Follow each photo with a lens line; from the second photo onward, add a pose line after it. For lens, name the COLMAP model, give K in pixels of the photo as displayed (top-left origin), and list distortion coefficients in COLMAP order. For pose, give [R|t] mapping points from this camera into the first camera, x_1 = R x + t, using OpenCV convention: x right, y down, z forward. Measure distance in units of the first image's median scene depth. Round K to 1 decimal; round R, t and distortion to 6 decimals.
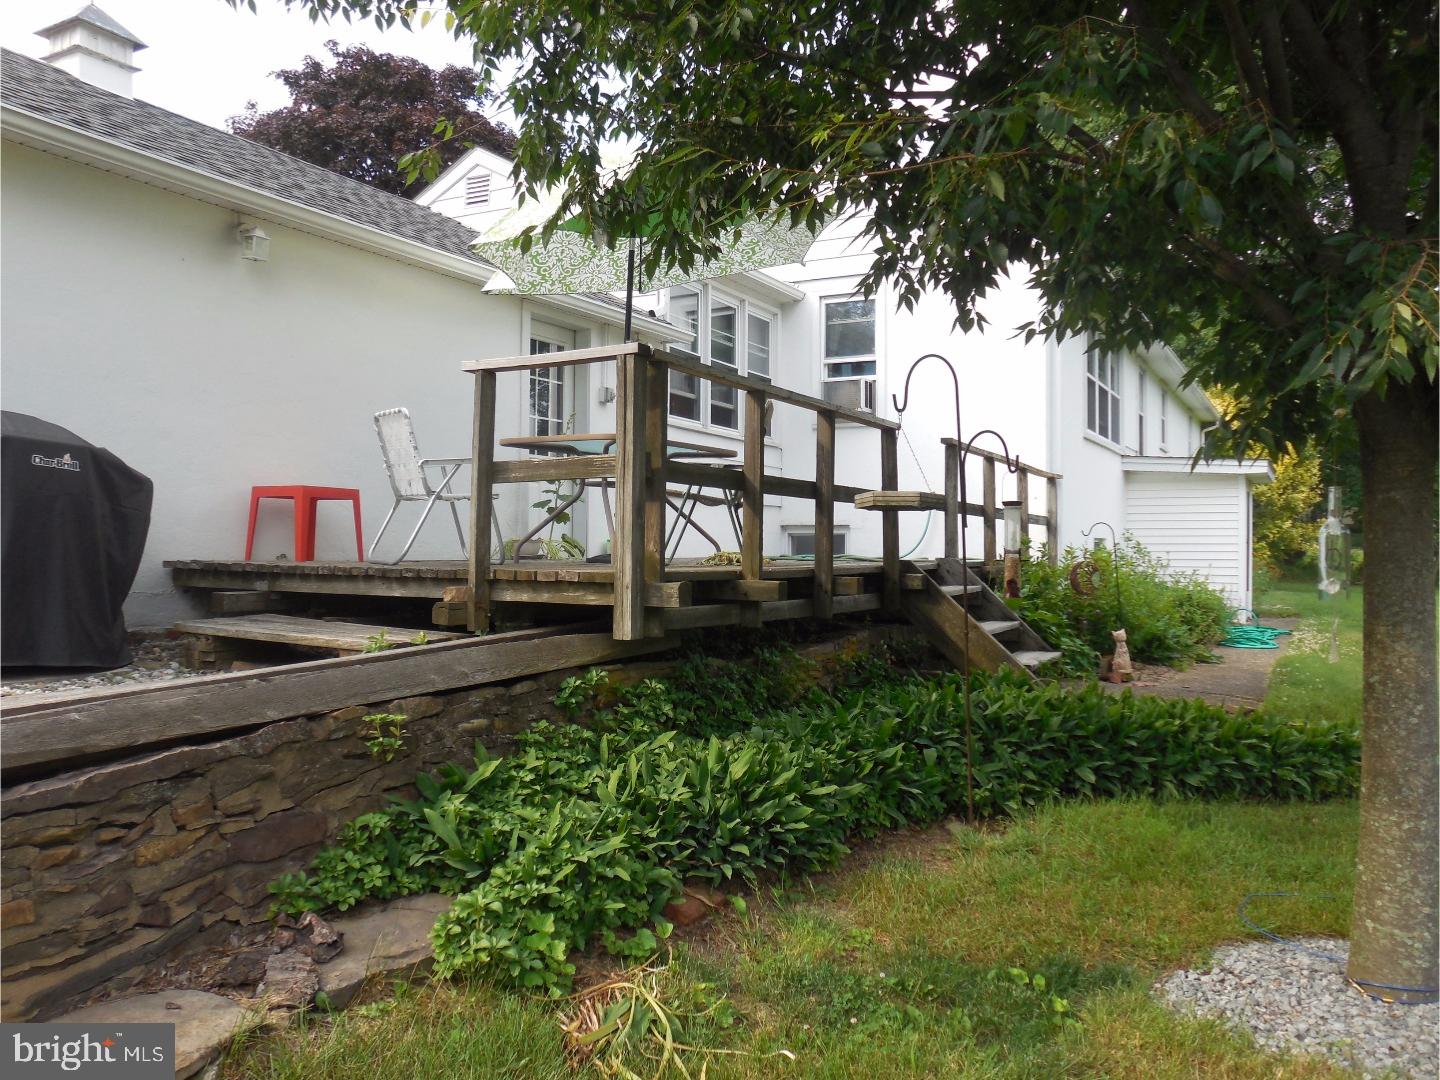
lens RADIAL K [[1093.4, 0, 720.0], [0, 1093.4, 540.0], [0, 0, 1]] dist [-0.039213, 0.001931]
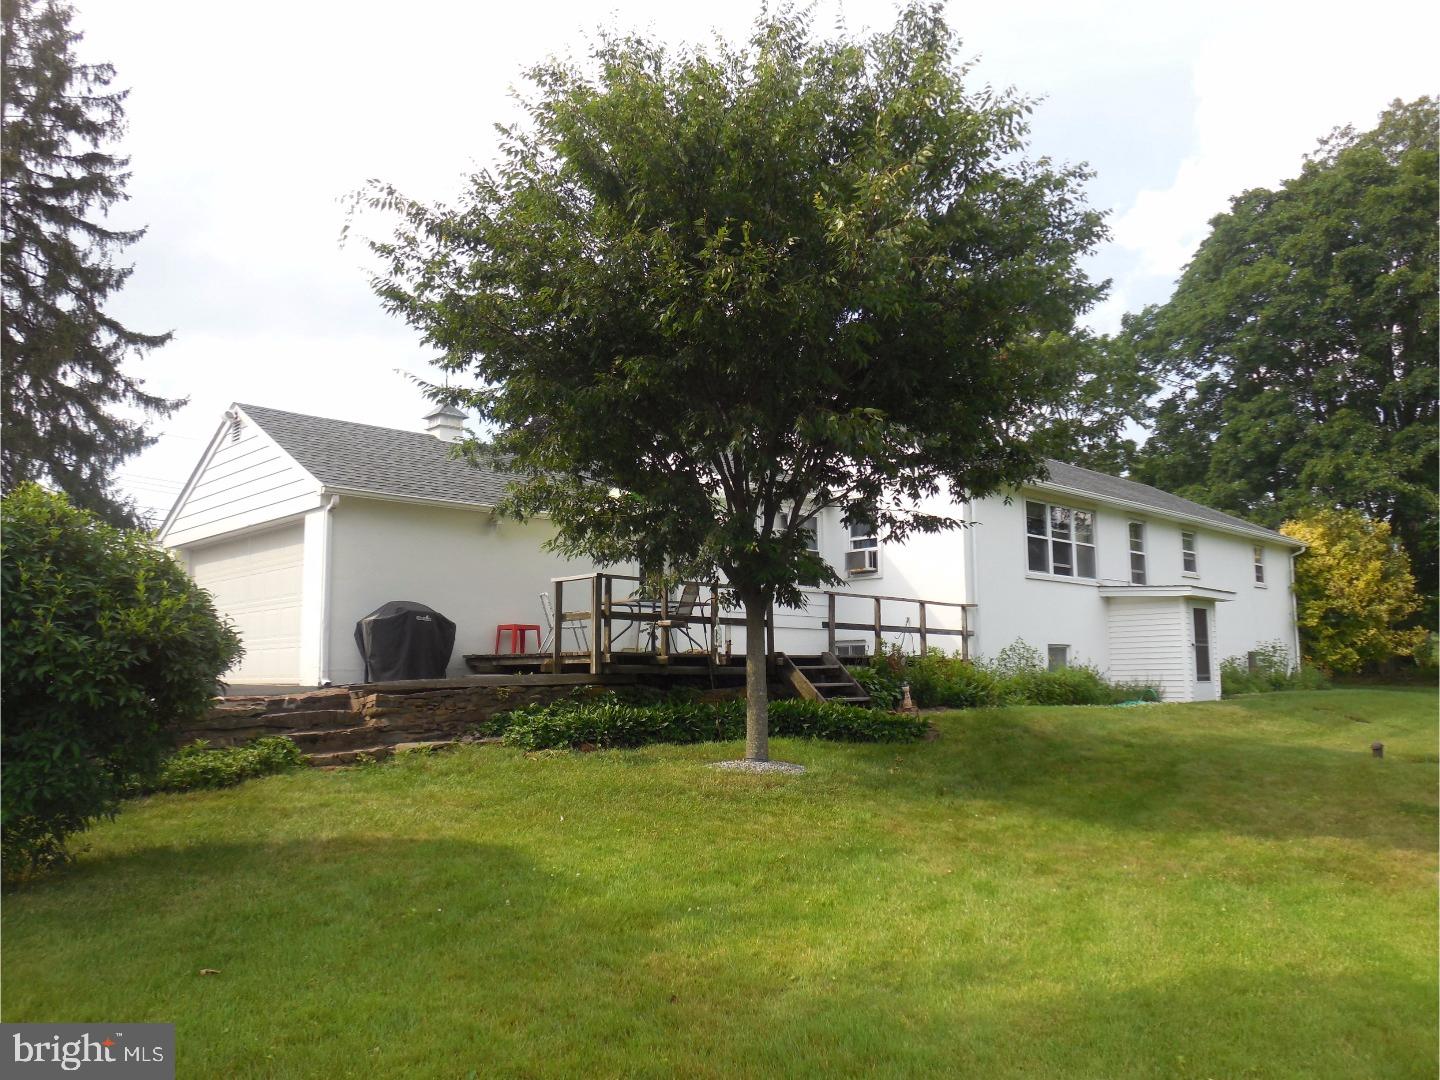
lens RADIAL K [[1078.0, 0, 720.0], [0, 1078.0, 540.0], [0, 0, 1]] dist [-0.072522, 0.000605]
pose [[0.955134, -0.050798, -0.291787, 0.939328], [0.014792, 0.992134, -0.124303, 0.084239], [0.295806, 0.114410, 0.948372, -1.439115]]
